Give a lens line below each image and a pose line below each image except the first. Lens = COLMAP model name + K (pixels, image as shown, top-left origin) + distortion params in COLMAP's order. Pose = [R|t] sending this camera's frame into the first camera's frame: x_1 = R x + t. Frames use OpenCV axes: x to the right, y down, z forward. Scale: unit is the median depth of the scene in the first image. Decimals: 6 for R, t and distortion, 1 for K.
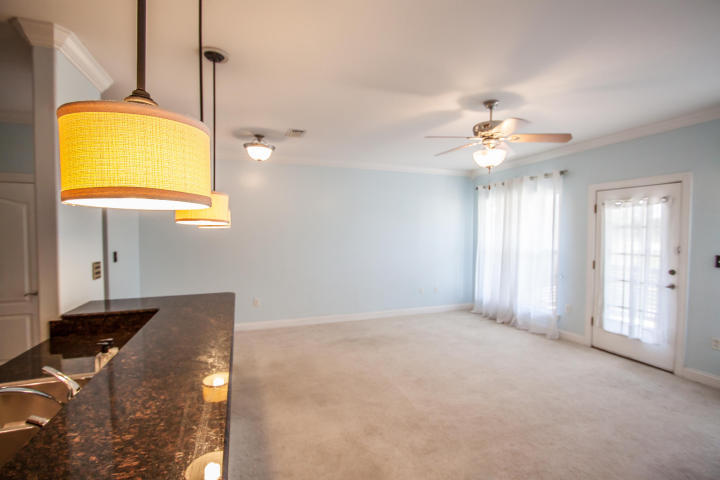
lens RADIAL K [[330.8, 0, 358.8], [0, 330.8, 245.6], [0, 0, 1]] dist [-0.011352, 0.000204]
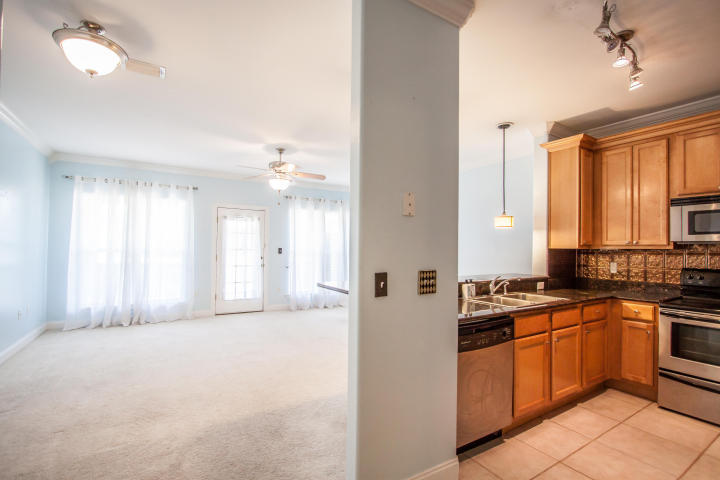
lens RADIAL K [[330.8, 0, 358.8], [0, 330.8, 245.6], [0, 0, 1]] dist [-0.011352, 0.000204]
pose [[-0.187519, 0.009108, 0.982219, -0.873833], [0.020167, 0.999782, -0.005421, 0.025913], [-0.982054, 0.018792, -0.187661, 0.682563]]
